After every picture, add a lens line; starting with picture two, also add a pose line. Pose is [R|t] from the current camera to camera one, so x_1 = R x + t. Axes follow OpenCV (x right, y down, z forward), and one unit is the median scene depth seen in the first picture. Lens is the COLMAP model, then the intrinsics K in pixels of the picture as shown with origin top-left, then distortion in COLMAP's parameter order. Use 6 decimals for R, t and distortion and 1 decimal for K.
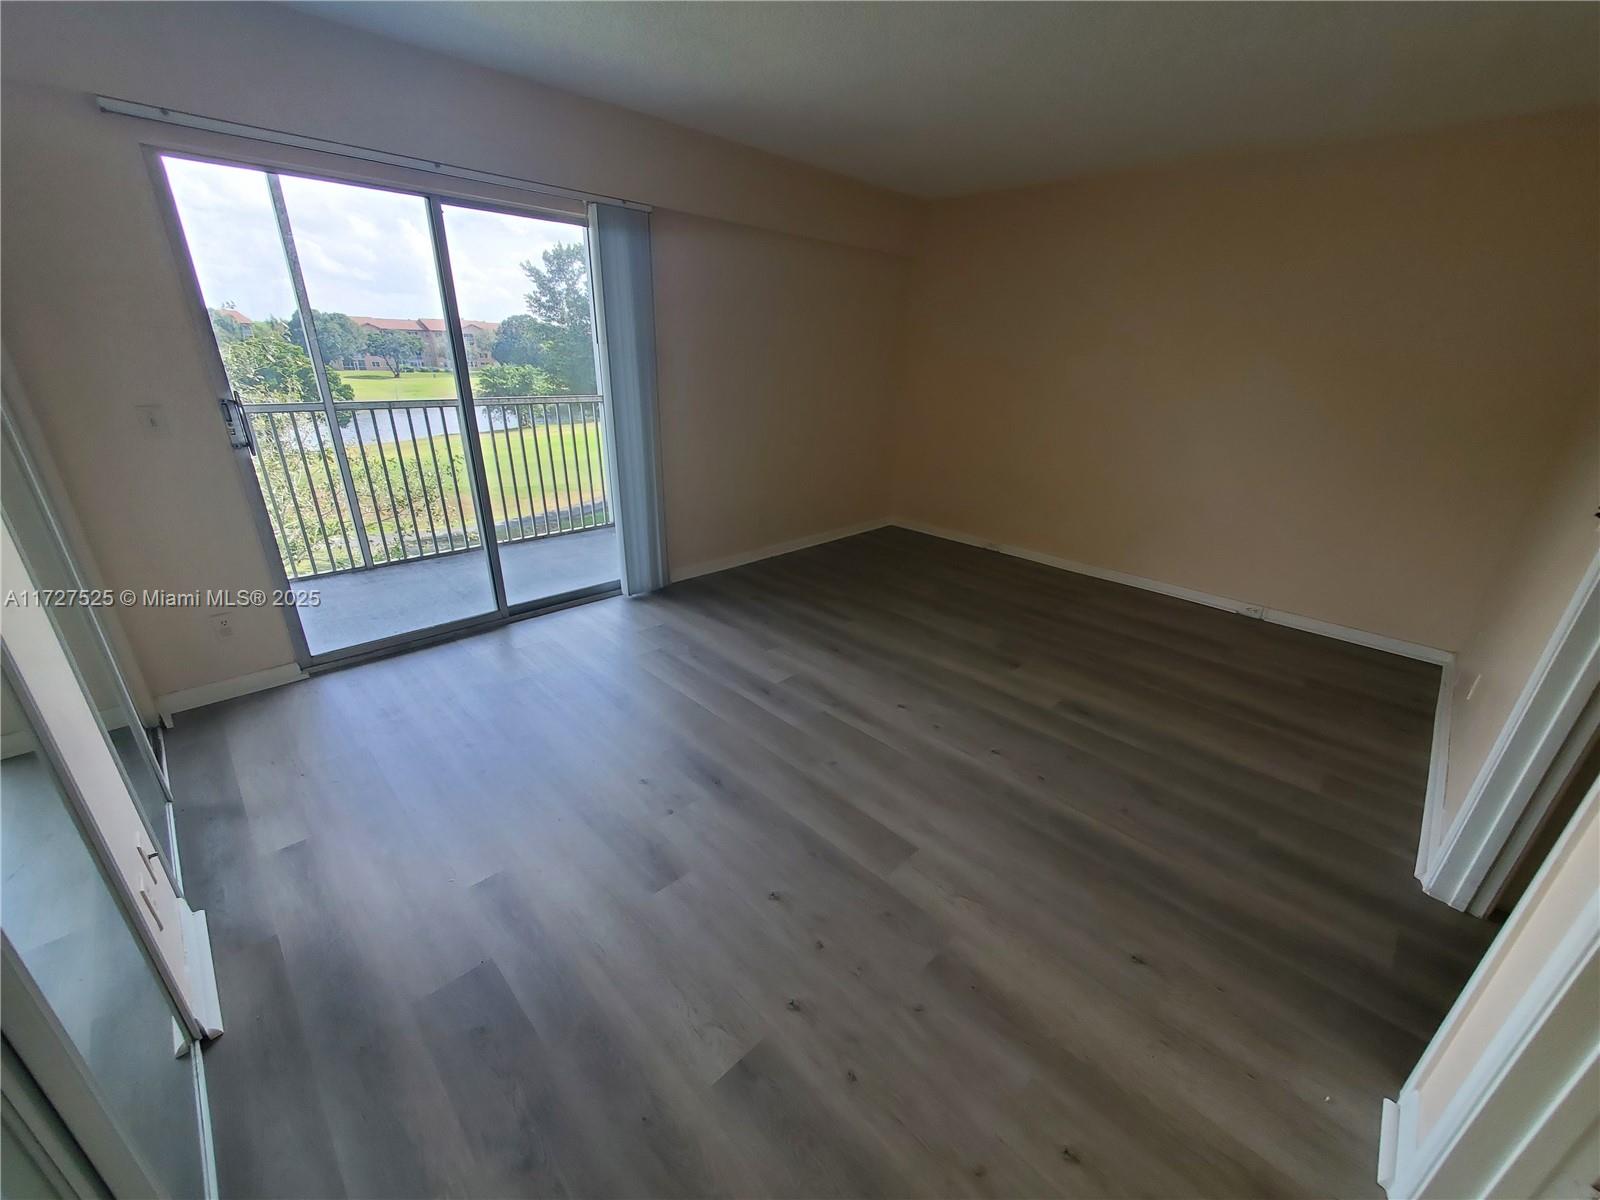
lens RADIAL K [[634.5, 0, 800.0], [0, 634.5, 600.0], [0, 0, 1]] dist [0.017972, -0.000022]
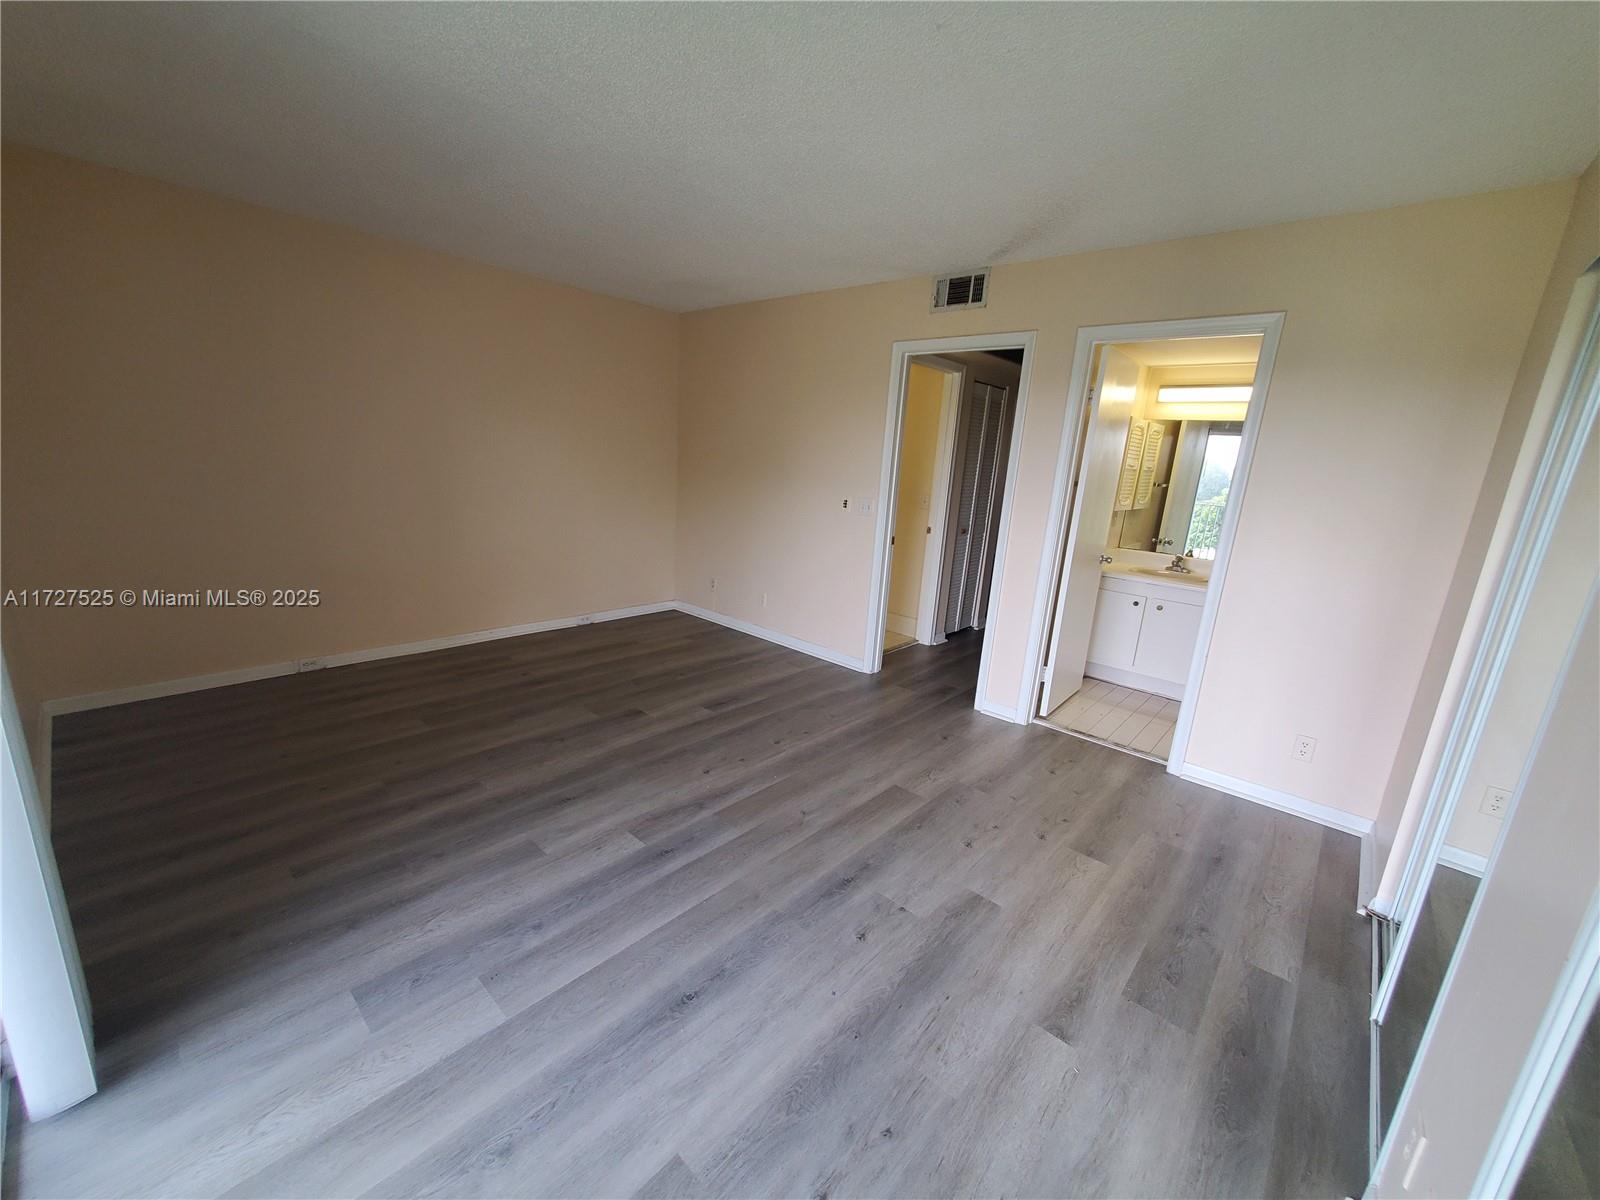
lens RADIAL K [[634.5, 0, 800.0], [0, 634.5, 600.0], [0, 0, 1]] dist [0.017972, -0.000022]
pose [[-0.051974, -0.260757, 0.964004, -0.713824], [0.308339, 0.913955, 0.263843, -0.291013], [-0.949856, 0.310953, 0.032900, 0.671692]]
